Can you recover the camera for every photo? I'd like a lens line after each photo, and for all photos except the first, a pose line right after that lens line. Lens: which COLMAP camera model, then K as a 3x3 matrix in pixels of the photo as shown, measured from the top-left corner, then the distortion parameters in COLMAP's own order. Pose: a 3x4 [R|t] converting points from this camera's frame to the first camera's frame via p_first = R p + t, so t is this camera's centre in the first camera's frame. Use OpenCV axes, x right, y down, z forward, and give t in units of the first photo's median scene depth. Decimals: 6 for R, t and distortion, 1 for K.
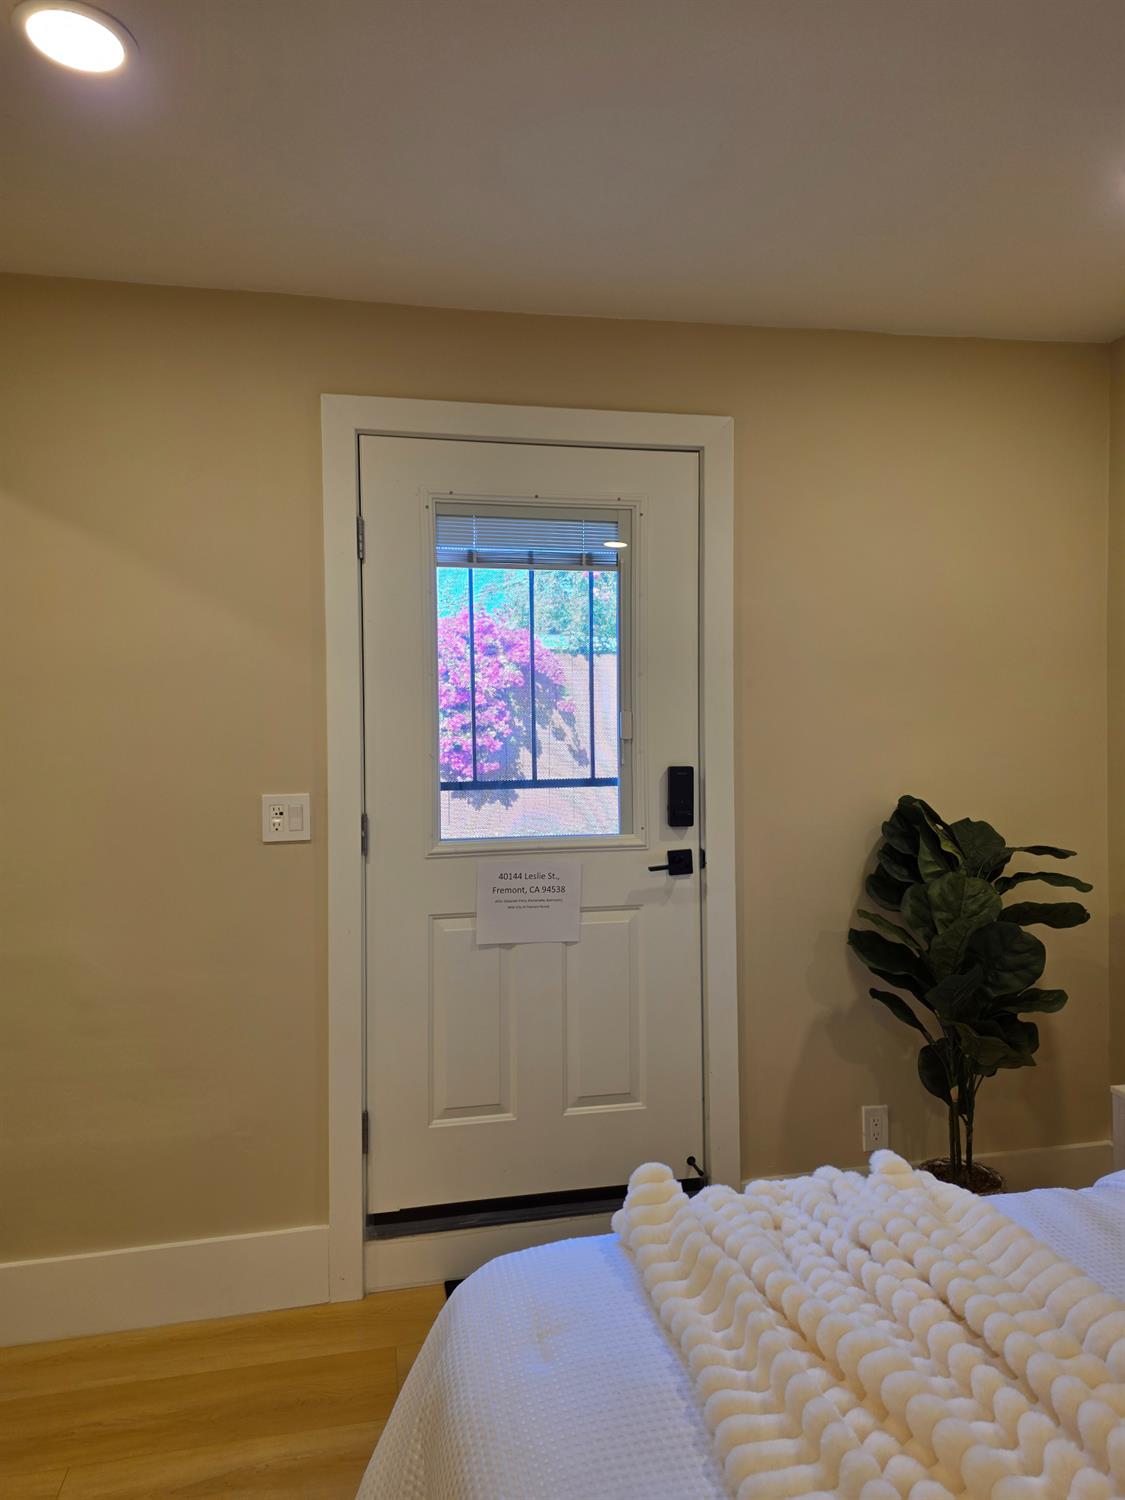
lens RADIAL K [[991.0, 0, 563.5], [0, 991.0, 731.7], [0, 0, 1]] dist [0.101955, -0.089350]
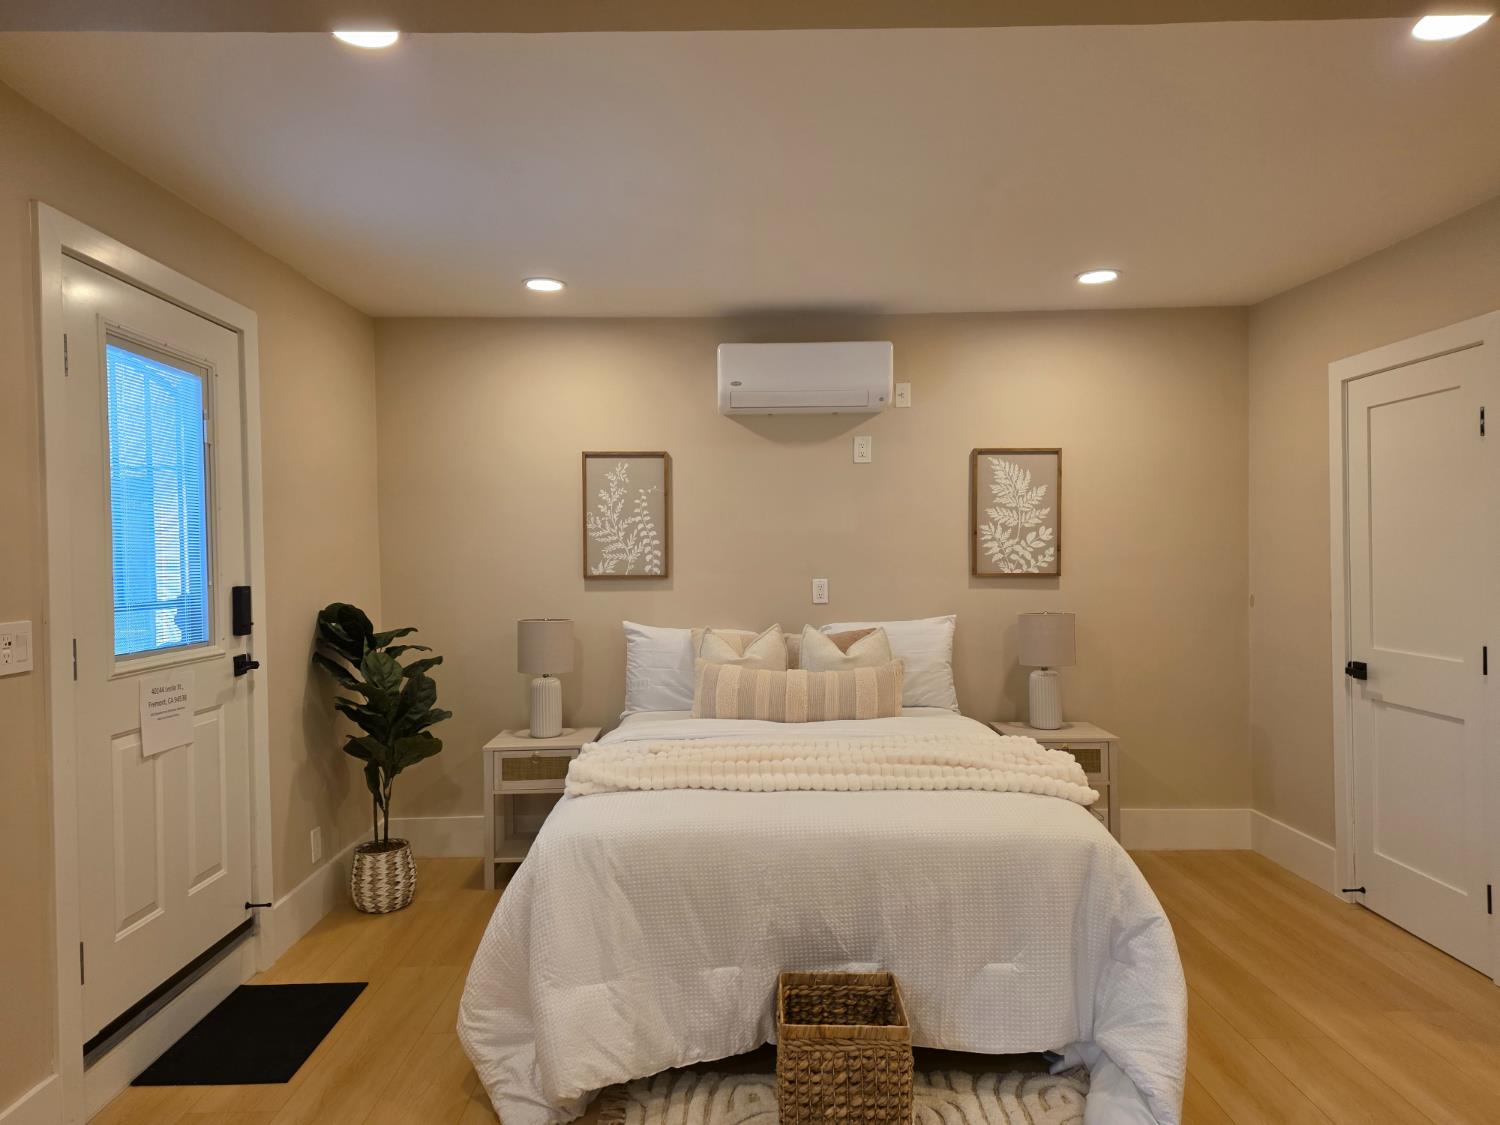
lens RADIAL K [[991.0, 0, 750.0], [0, 991.0, 562.5], [0, 0, 1]] dist [0.101955, -0.089350]
pose [[0.179958, -0.003058, 0.983670, -1.009457], [0.041507, 0.999128, -0.004488, 0.038062], [-0.982798, 0.041637, 0.179928, 0.162682]]
